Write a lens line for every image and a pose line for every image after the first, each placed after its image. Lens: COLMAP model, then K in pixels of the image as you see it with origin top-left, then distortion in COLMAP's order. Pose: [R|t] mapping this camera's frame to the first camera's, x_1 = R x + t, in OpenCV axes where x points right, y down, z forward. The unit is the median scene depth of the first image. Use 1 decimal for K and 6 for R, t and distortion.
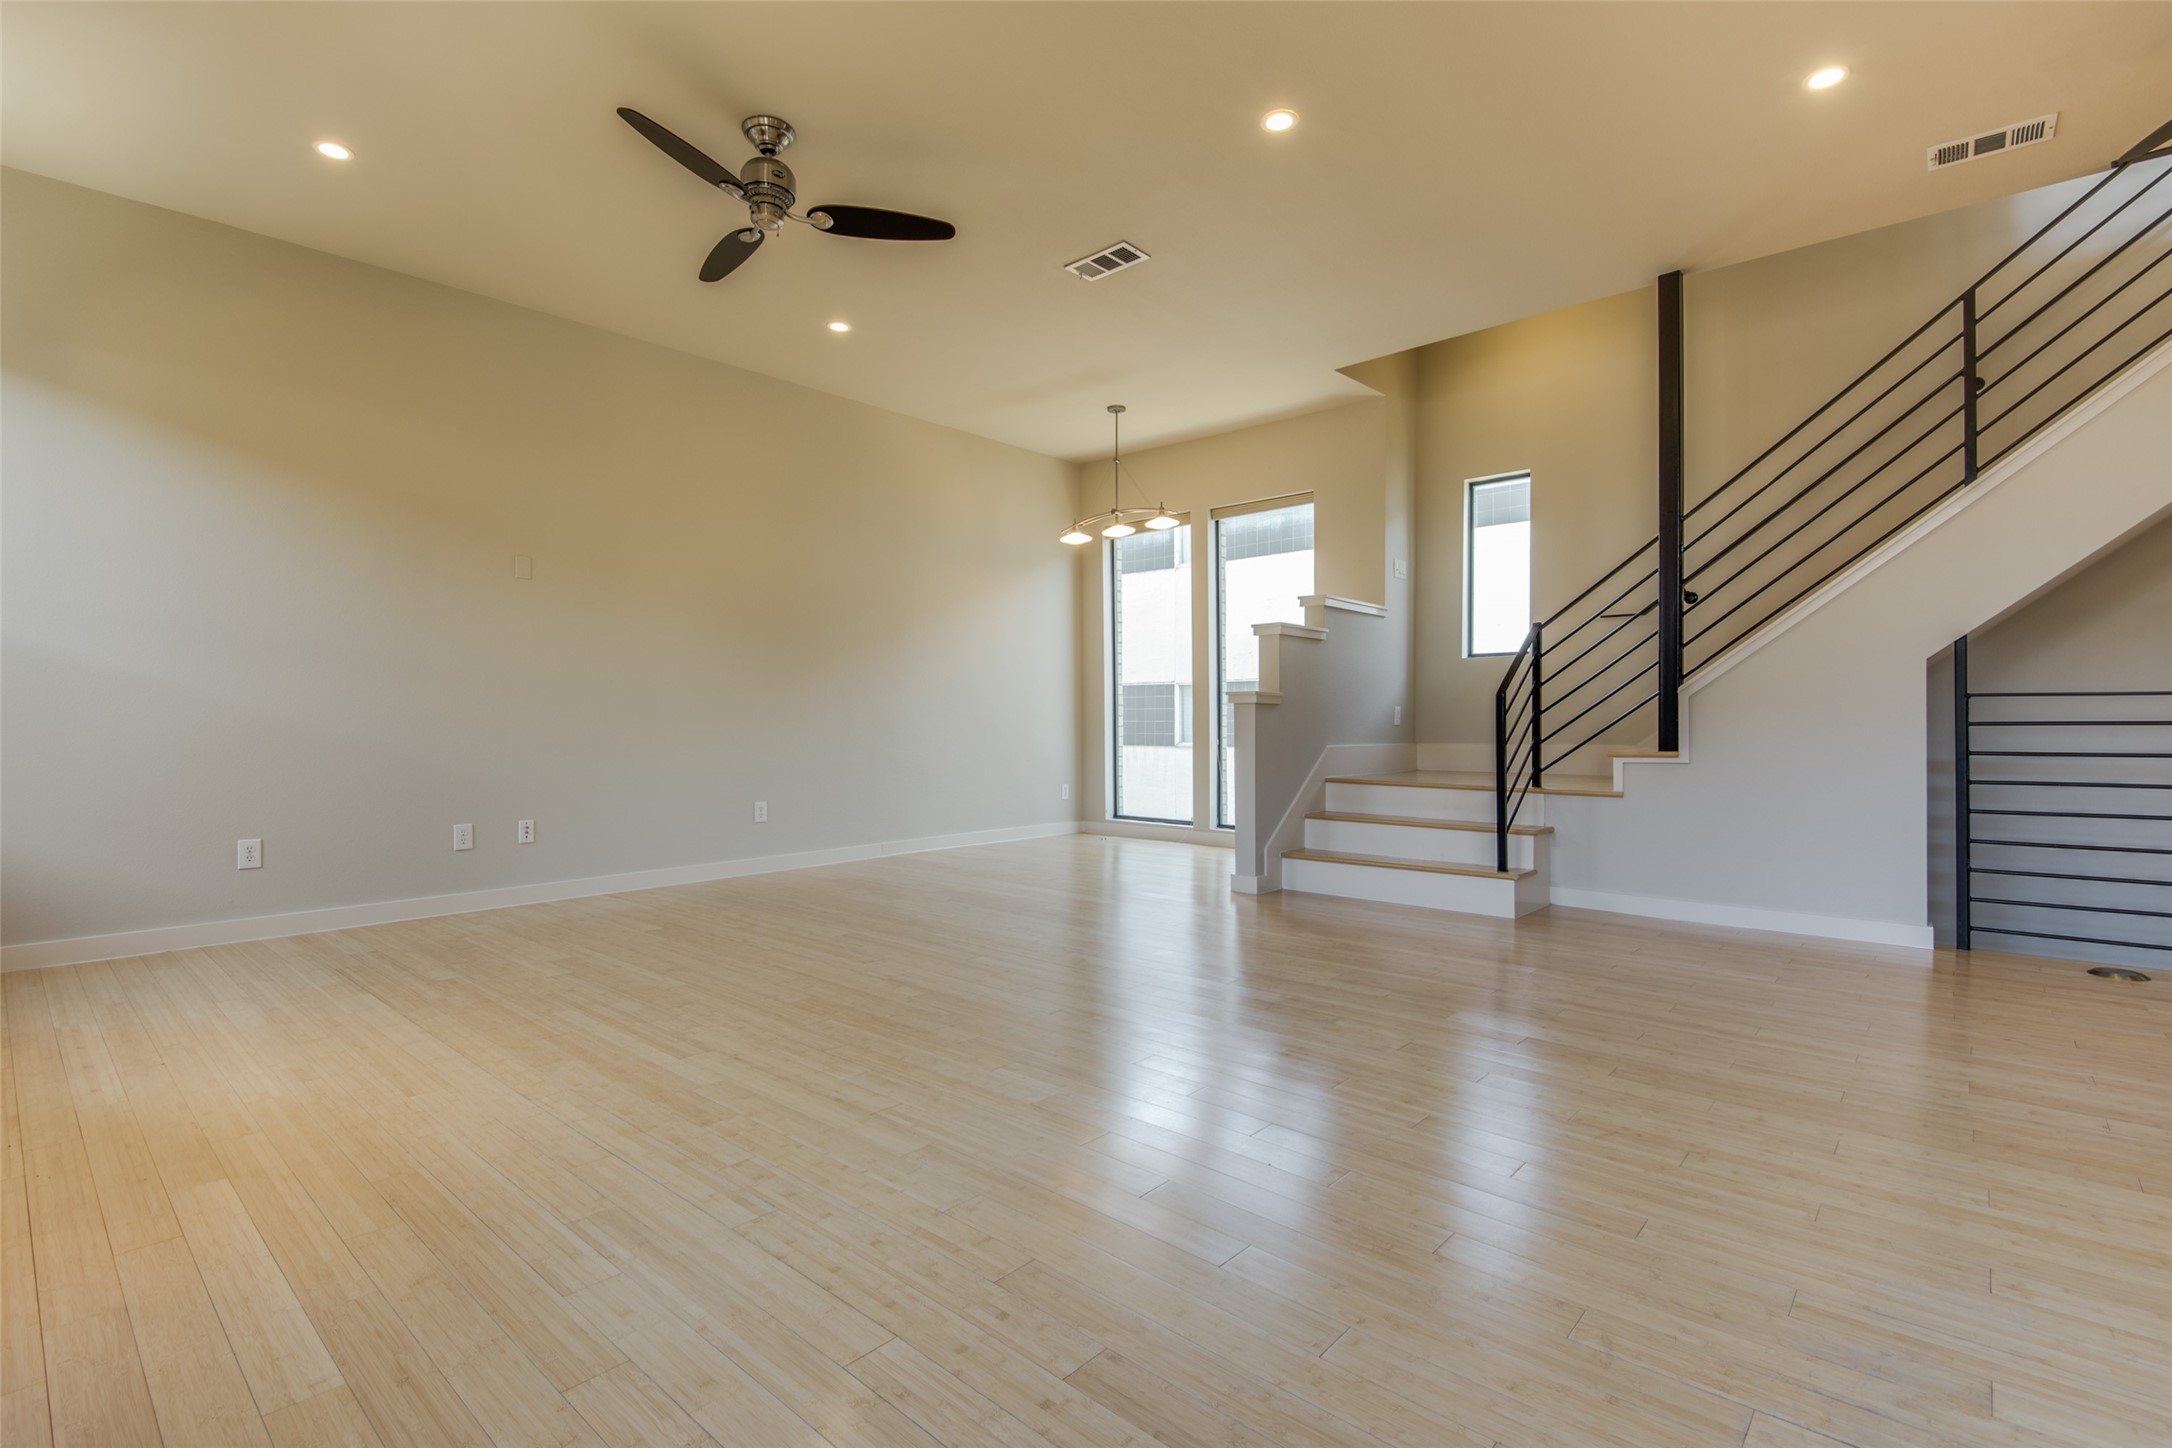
lens RADIAL K [[999.4, 0, 1069.3], [0, 999.4, 722.2], [0, 0, 1]] dist [0.031409, -0.025837]
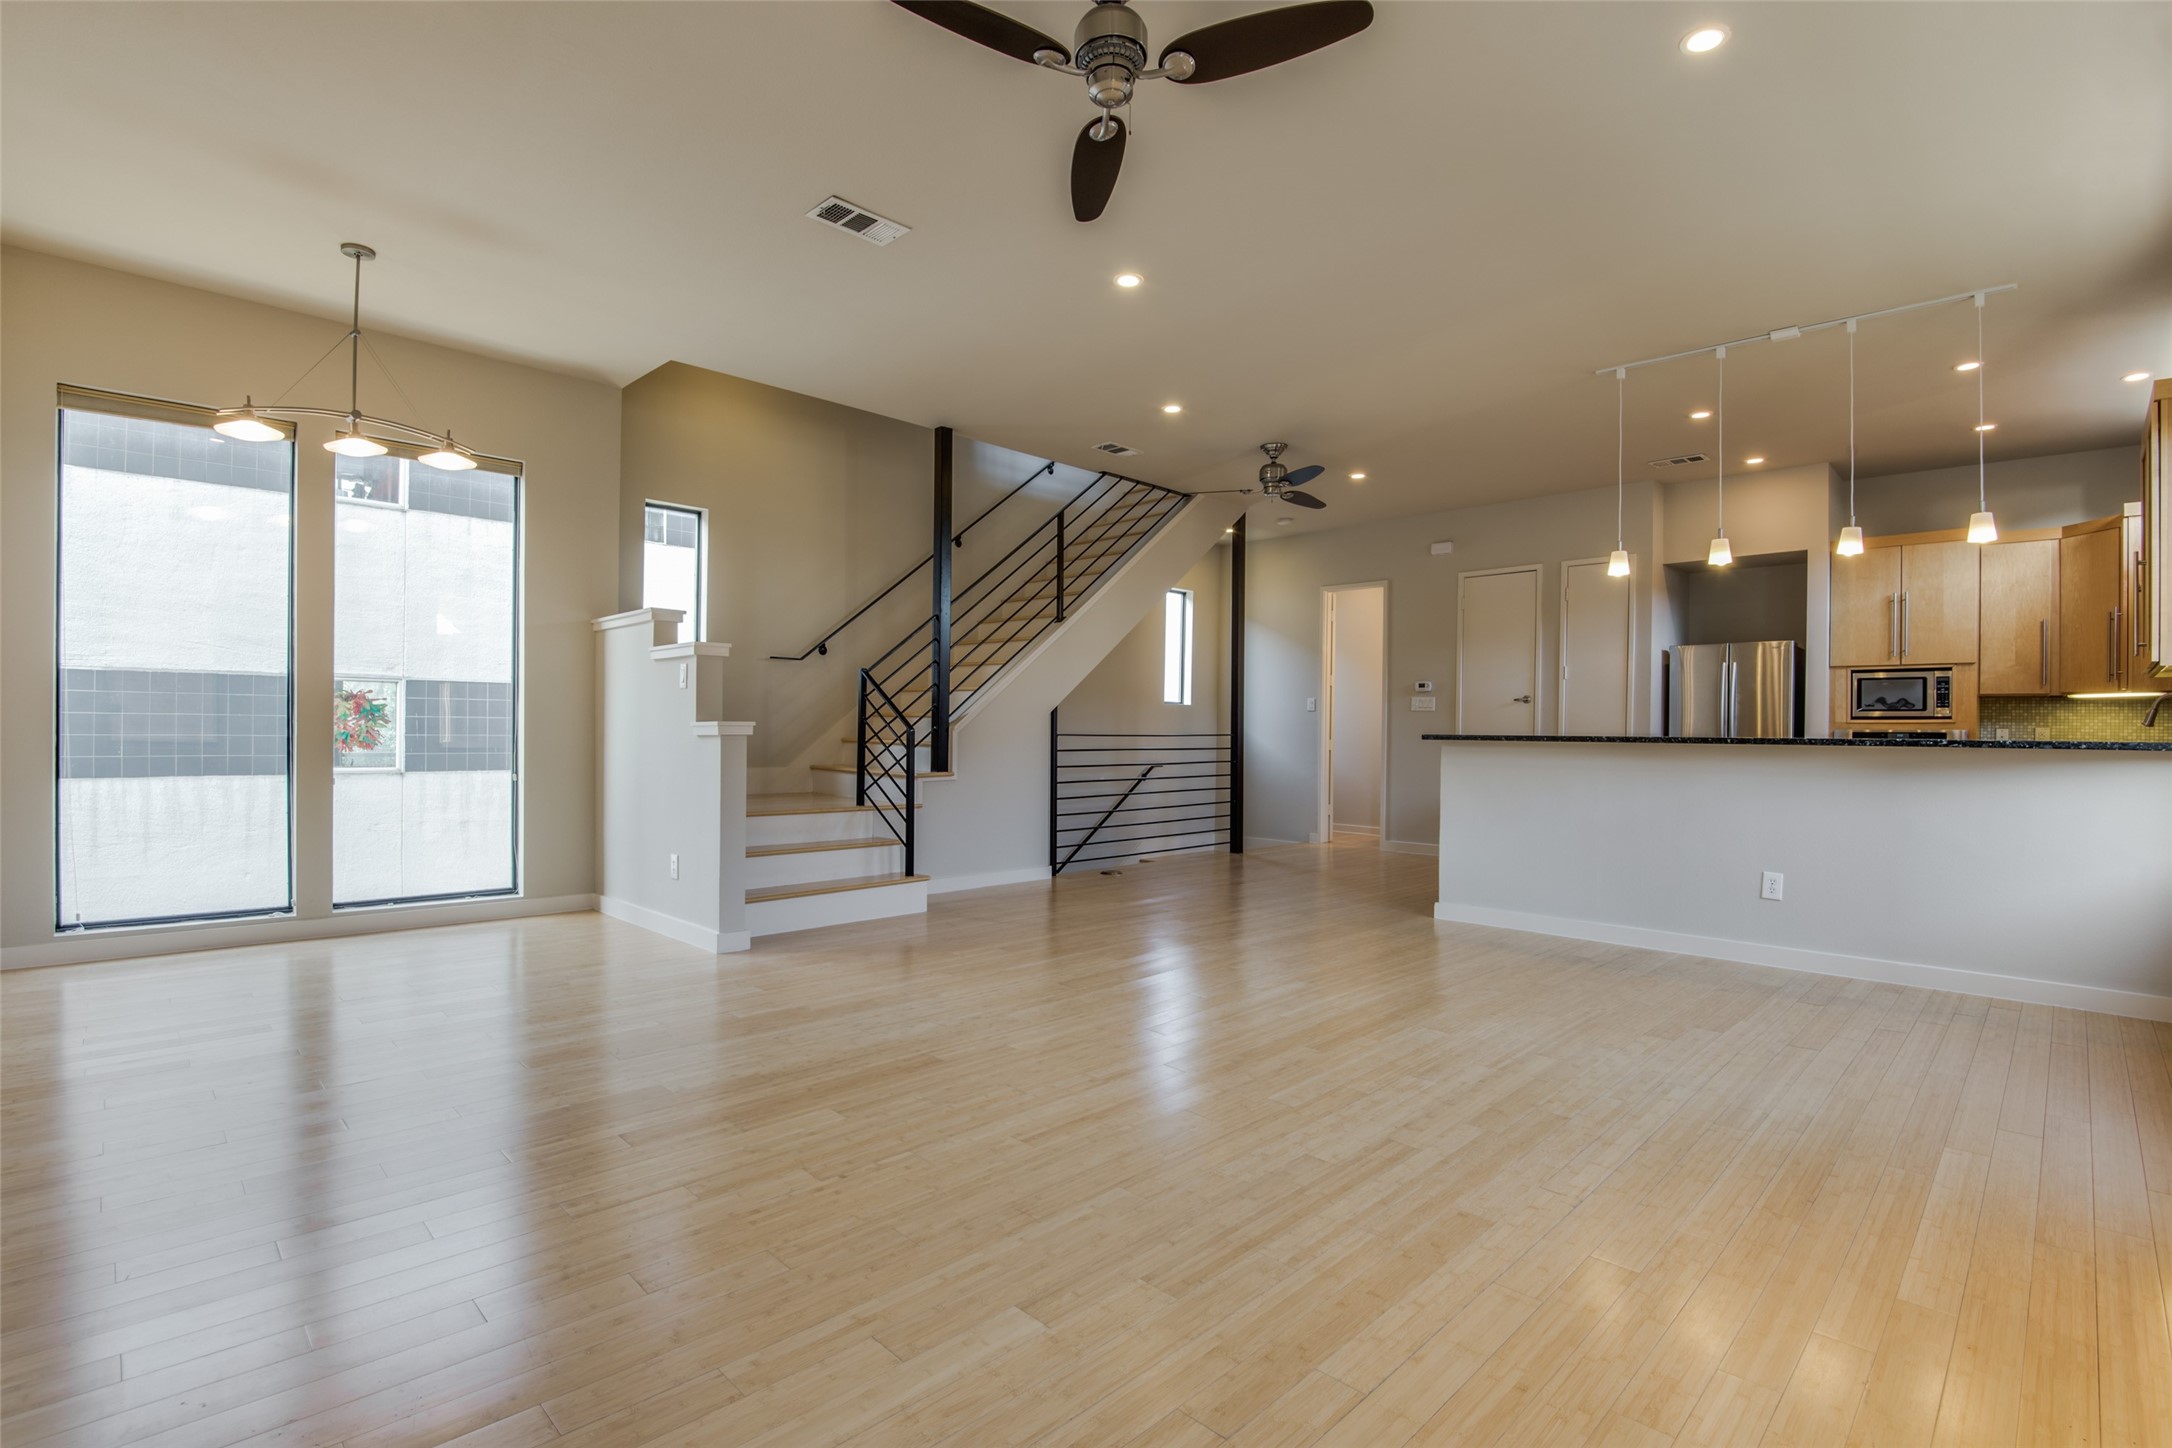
lens RADIAL K [[992.5, 0, 1083.3], [0, 992.5, 735.5], [0, 0, 1]] dist [-0.000639, -0.020273]
pose [[0.054325, -0.003033, 0.998519, -0.903040], [-0.009517, 0.999948, 0.003555, -0.032818], [-0.998478, -0.009696, 0.054293, 0.869519]]
